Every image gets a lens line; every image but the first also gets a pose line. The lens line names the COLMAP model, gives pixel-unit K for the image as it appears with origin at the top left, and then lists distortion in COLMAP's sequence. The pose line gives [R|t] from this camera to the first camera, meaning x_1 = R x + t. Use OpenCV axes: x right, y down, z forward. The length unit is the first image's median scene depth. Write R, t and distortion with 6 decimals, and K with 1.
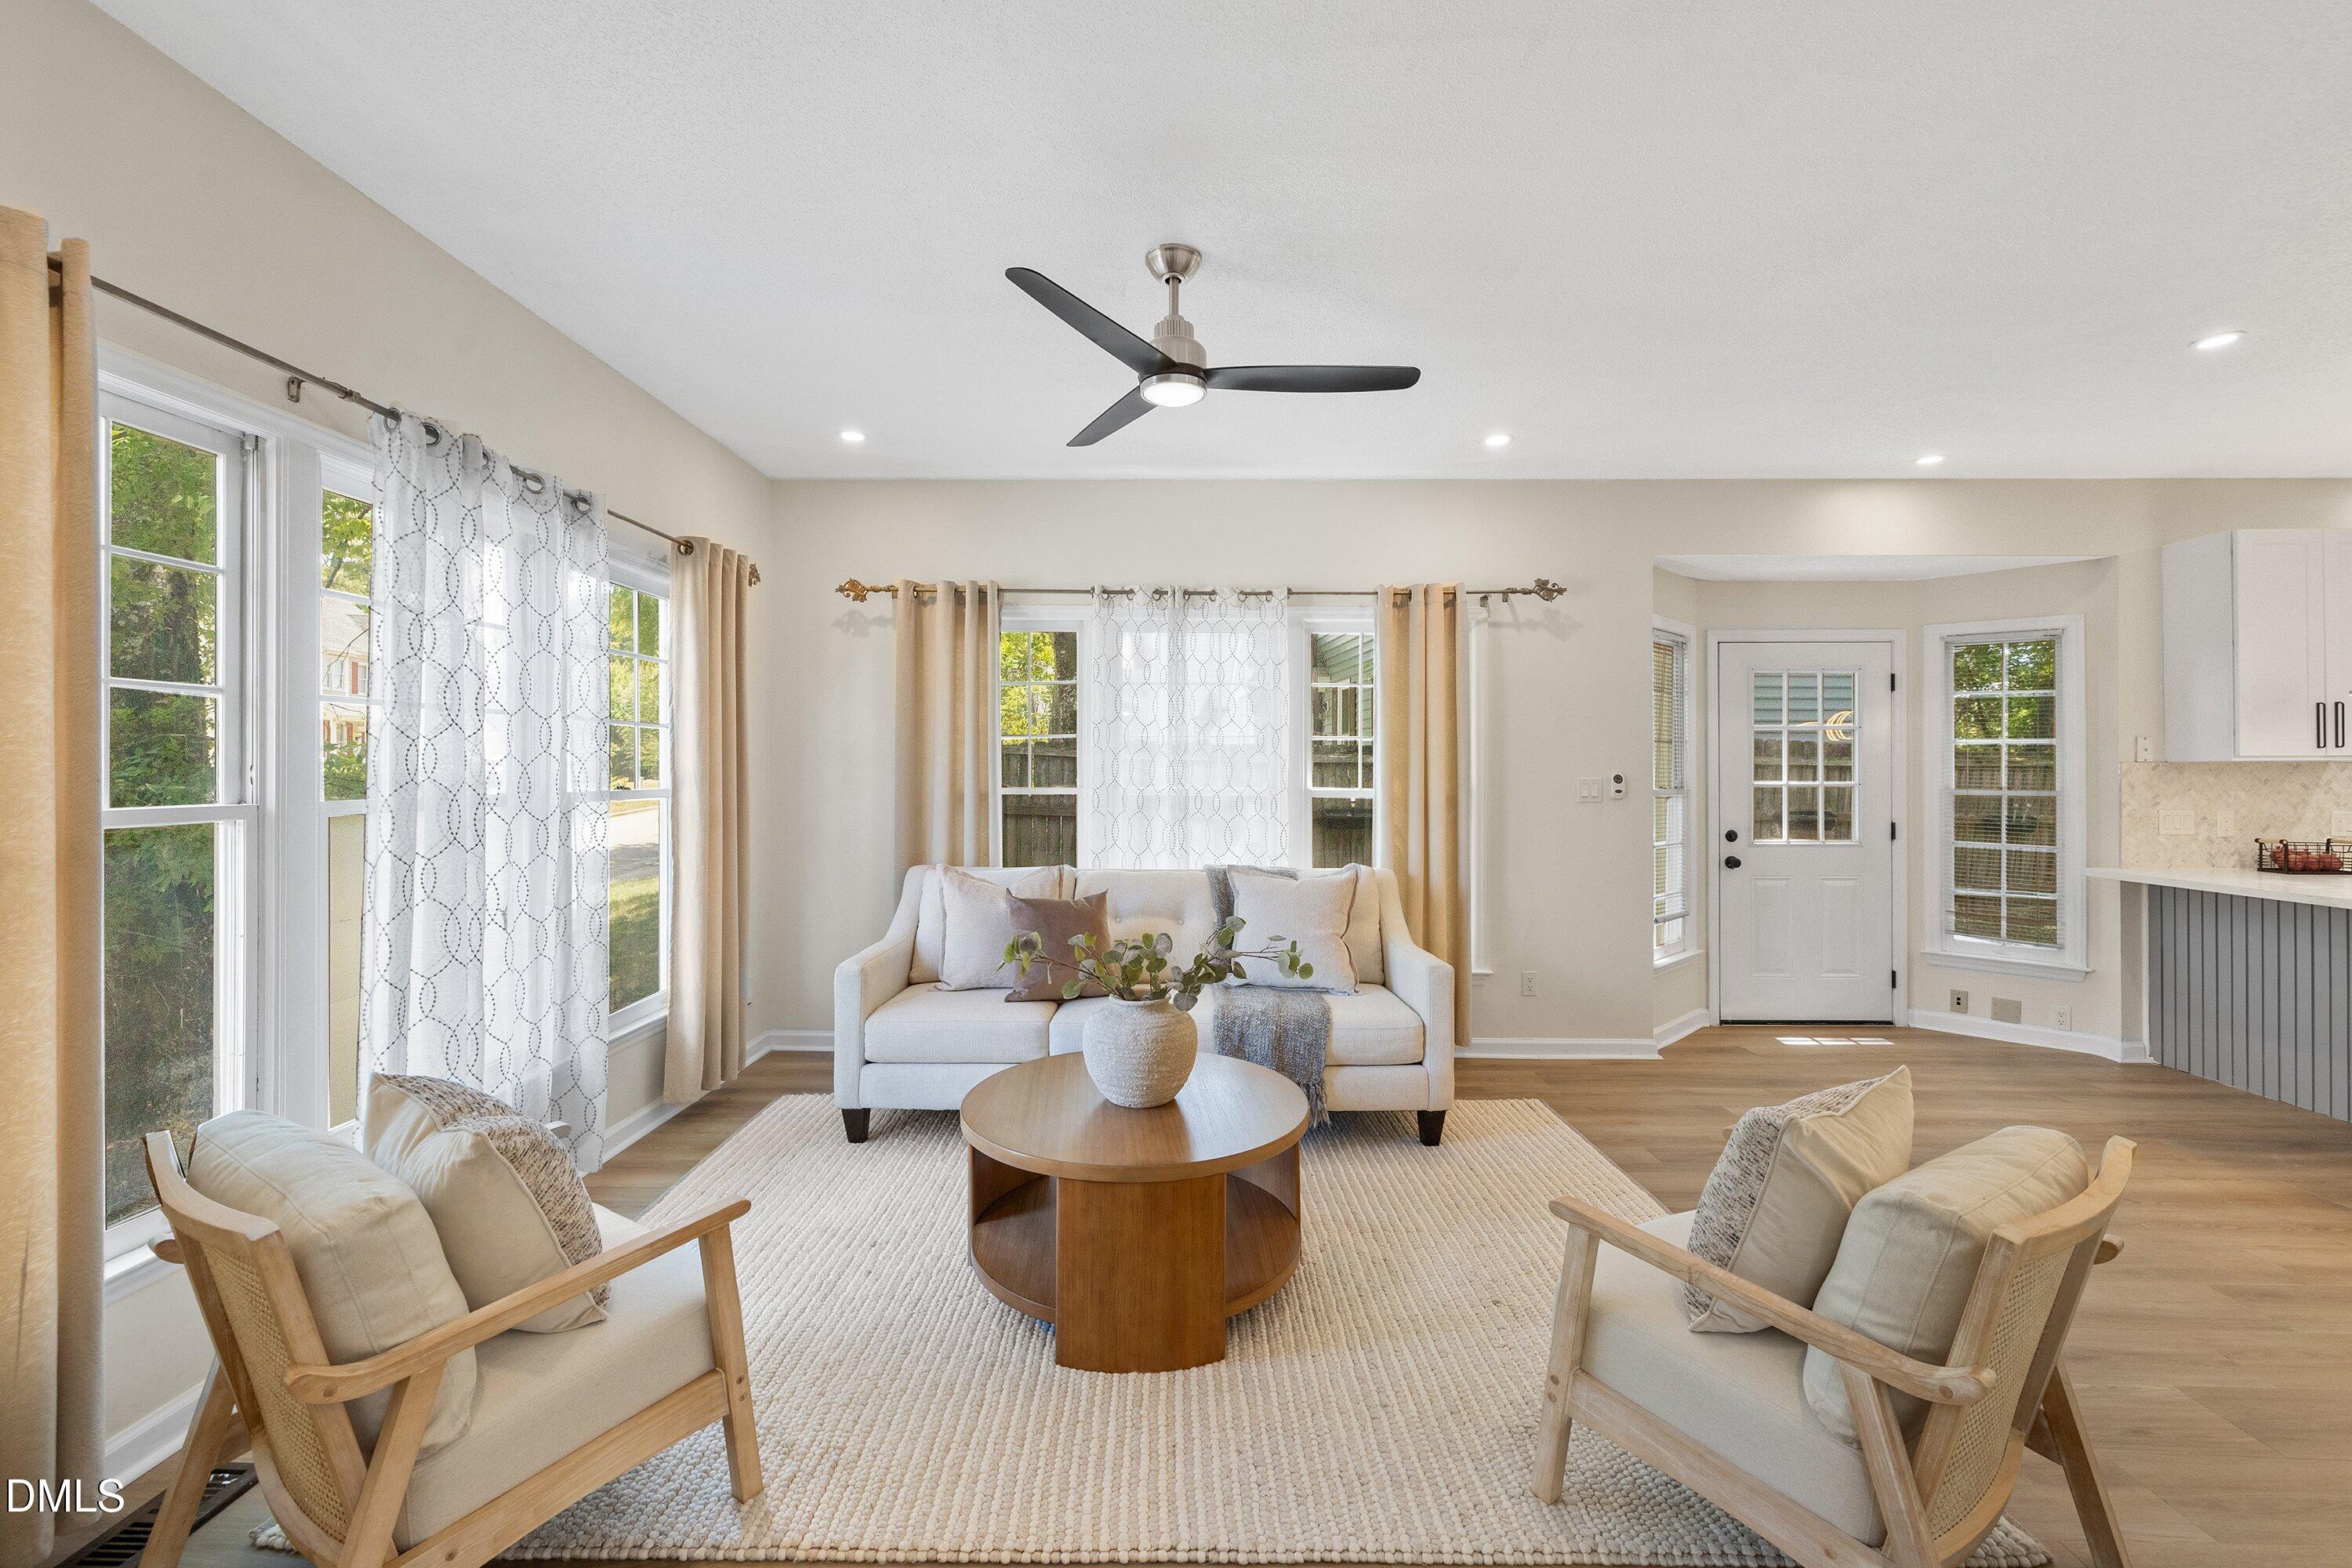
lens RADIAL K [[1001.6, 0, 1189.1], [0, 1001.6, 762.3], [0, 0, 1]] dist [-0.000849, 0.001272]
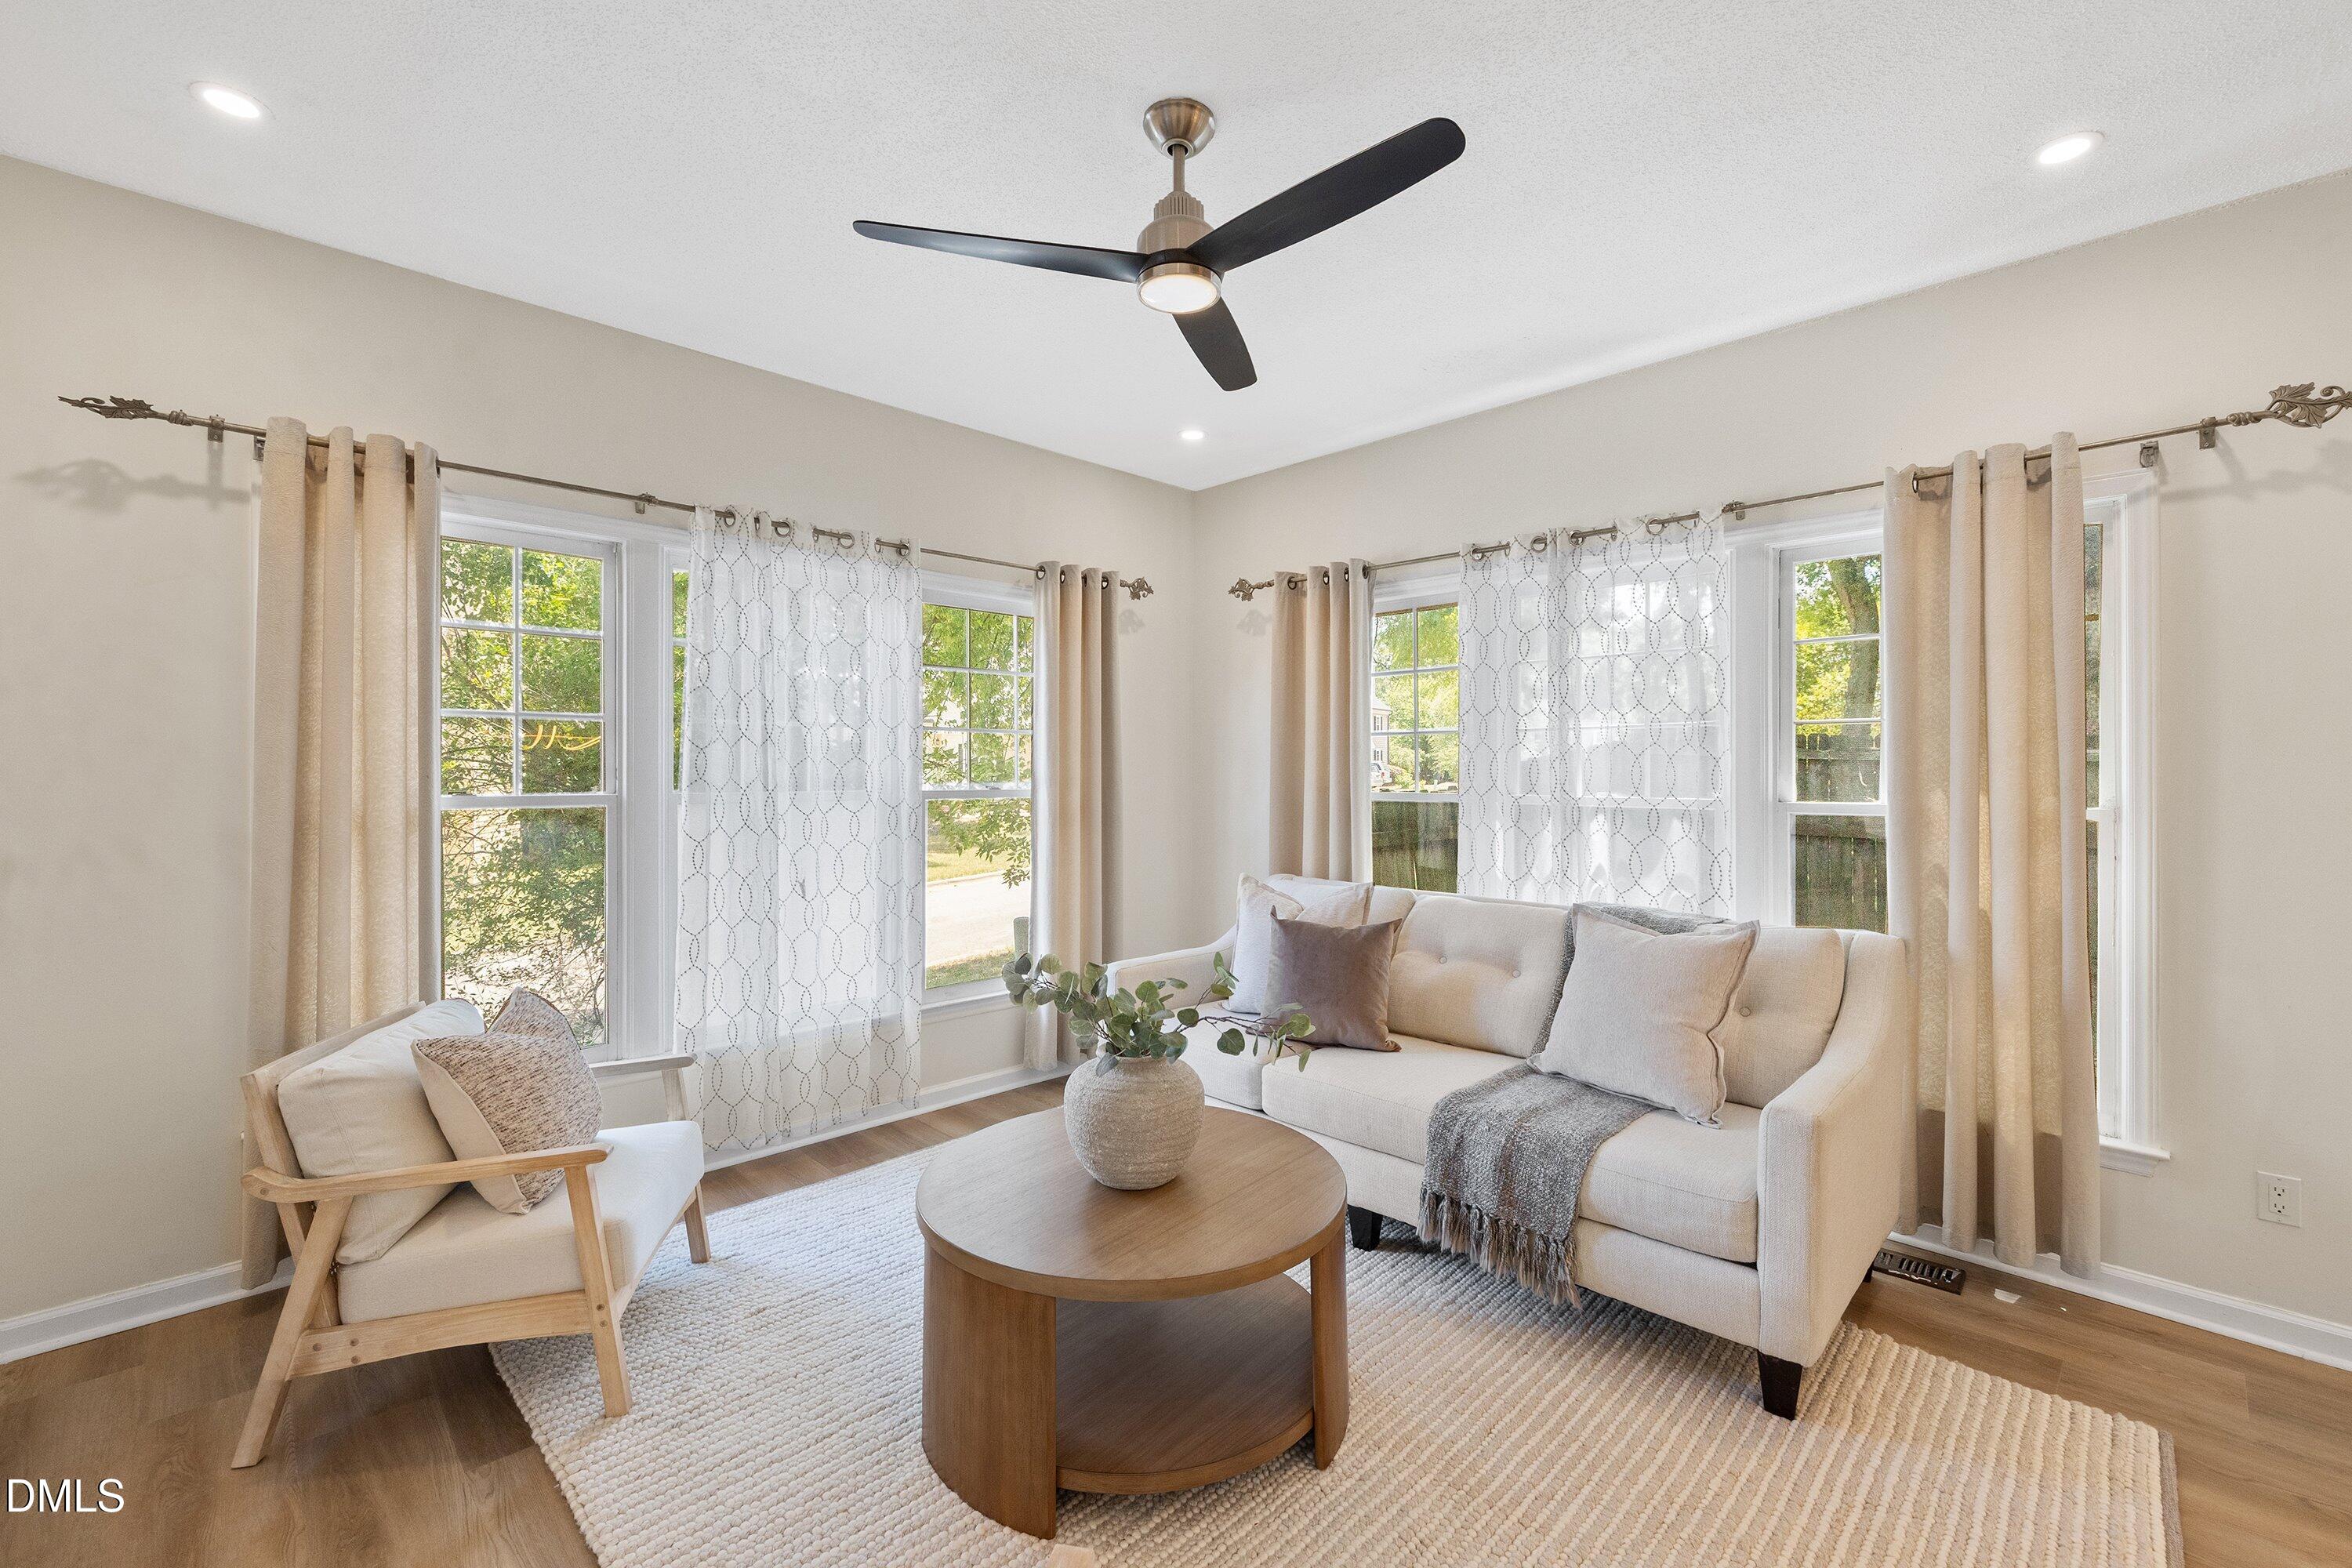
lens RADIAL K [[1001.6, 0, 1170.9], [0, 1001.6, 767.3], [0, 0, 1]] dist [-0.000849, 0.001272]
pose [[0.700030, -0.003932, -0.714102, 0.311294], [0.003832, 0.999991, -0.001750, 0.003761], [0.714103, -0.001511, 0.700039, 0.255360]]
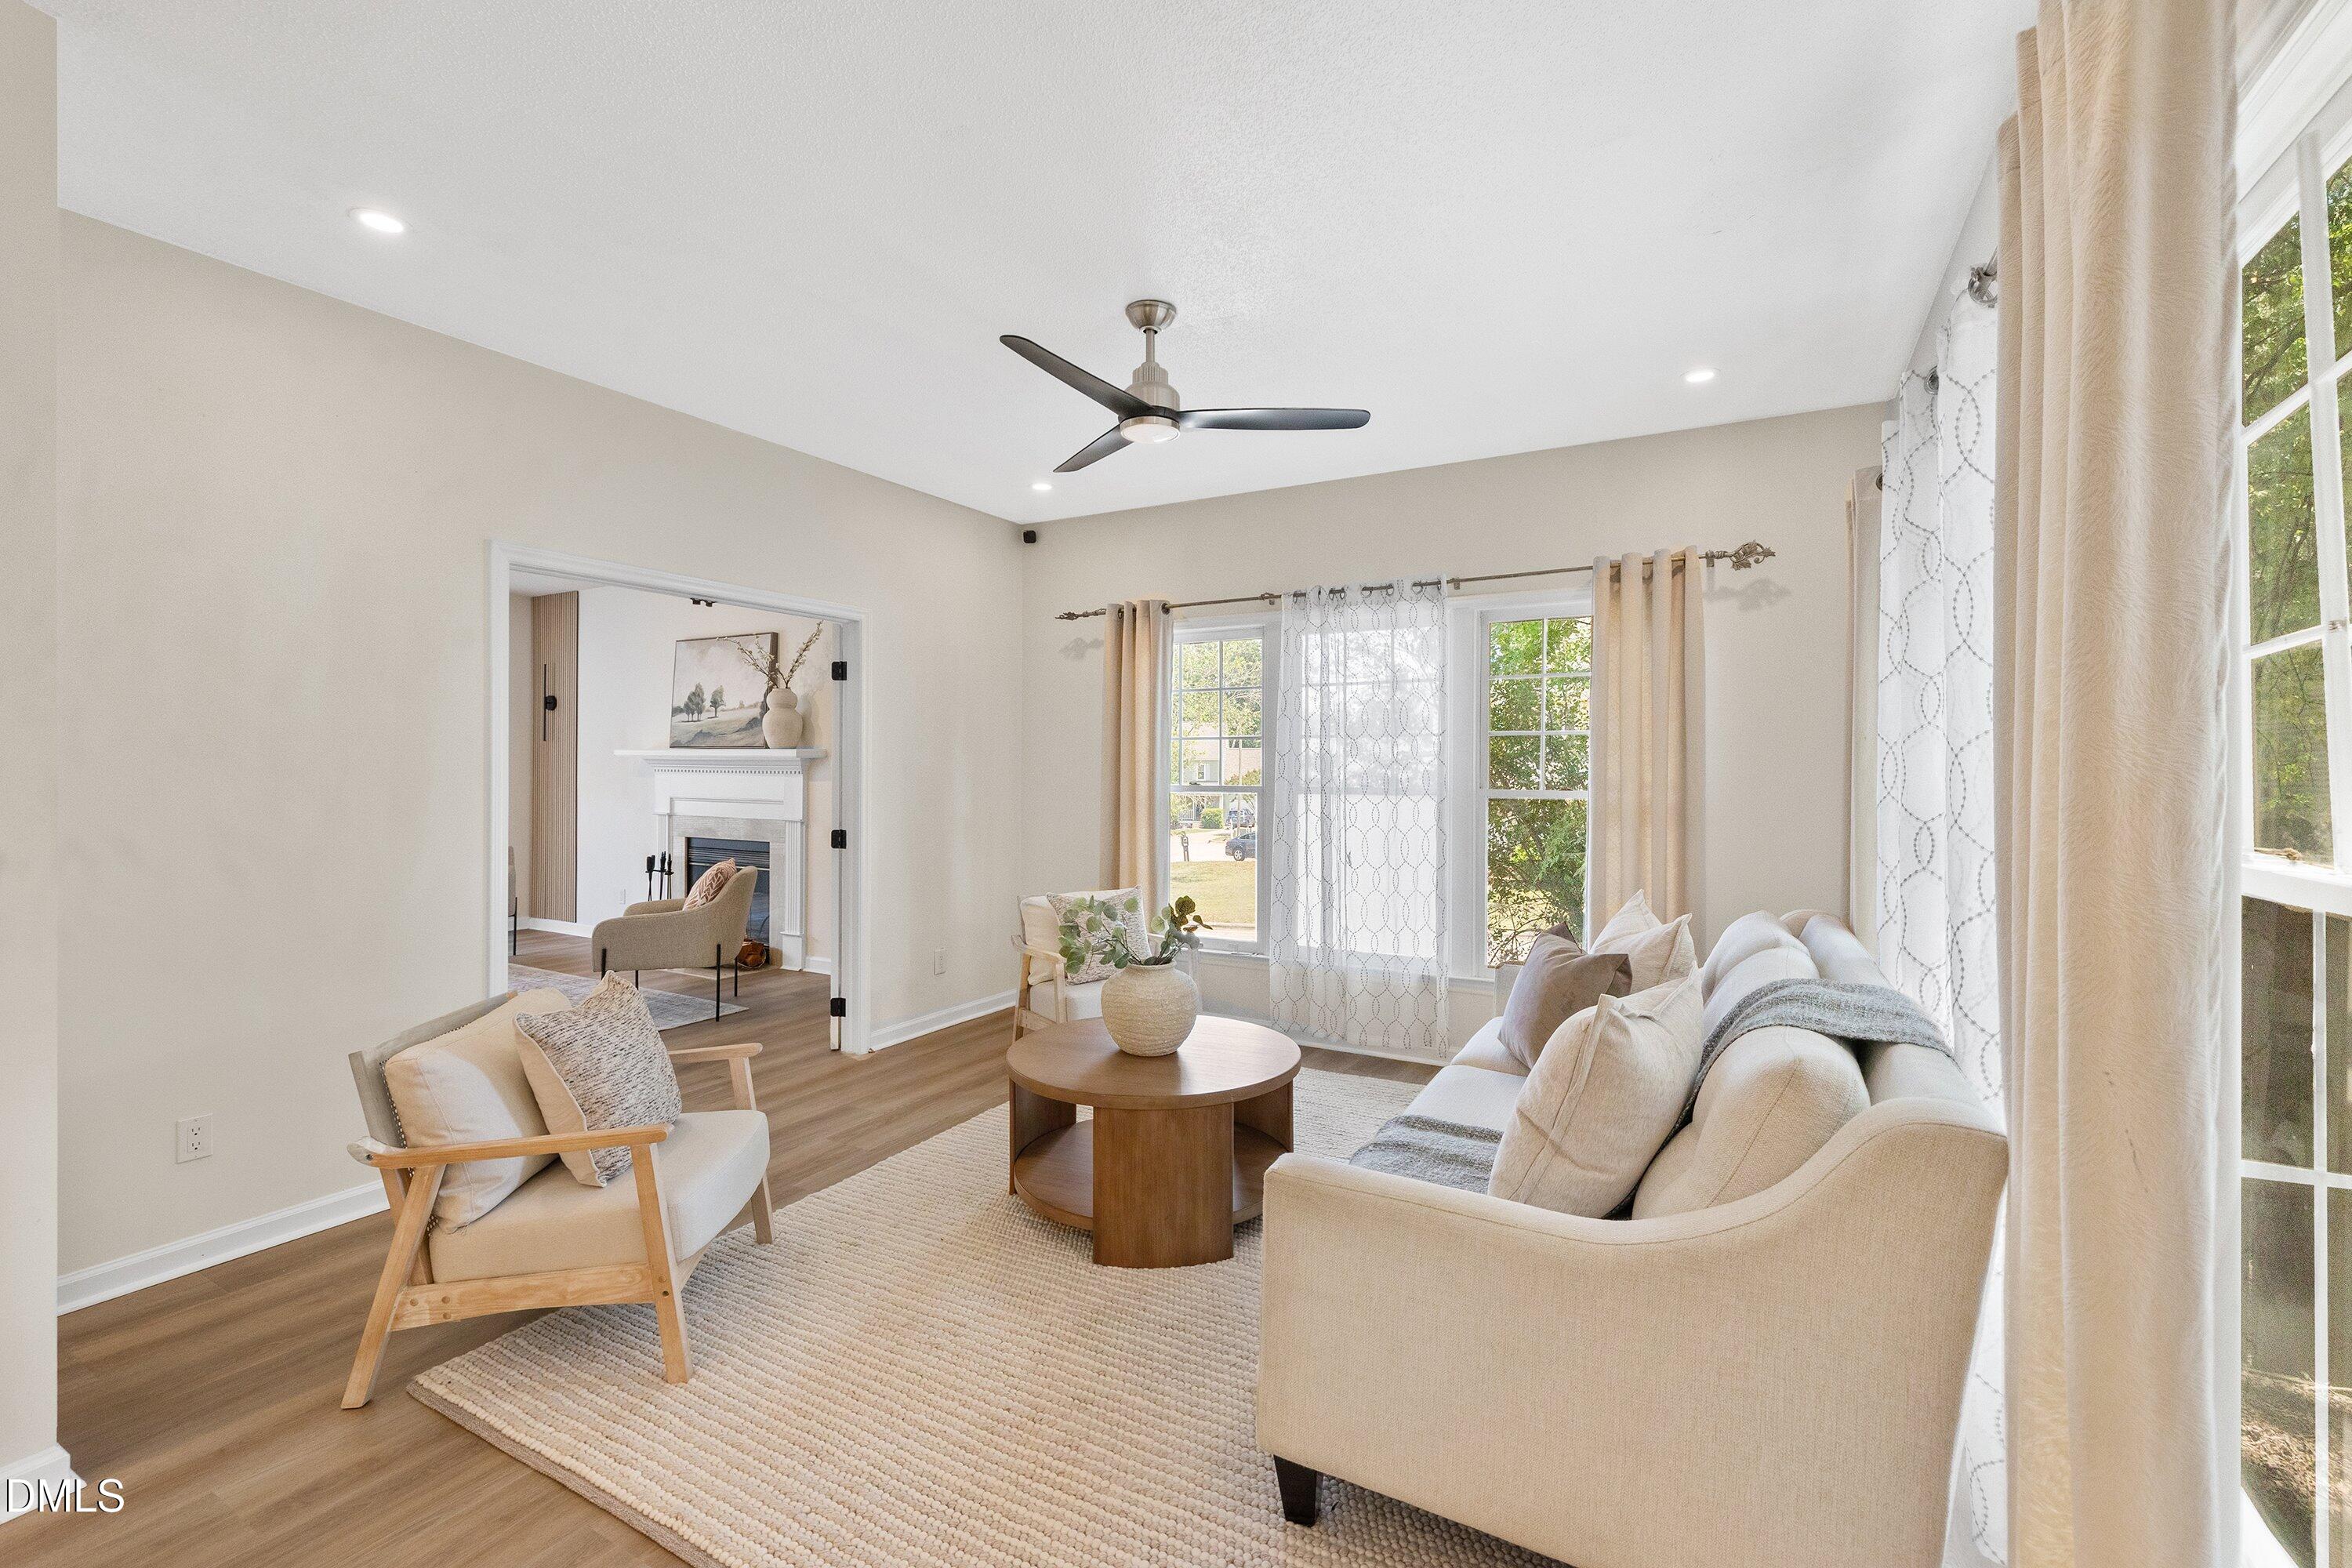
lens RADIAL K [[1001.6, 0, 1174.9], [0, 1001.6, 776.2], [0, 0, 1]] dist [-0.000849, 0.001272]
pose [[-0.500074, 0.003472, -0.865976, 0.535365], [0.000726, 0.999993, 0.003590, 0.005407], [0.865982, 0.001167, -0.500073, 0.910571]]
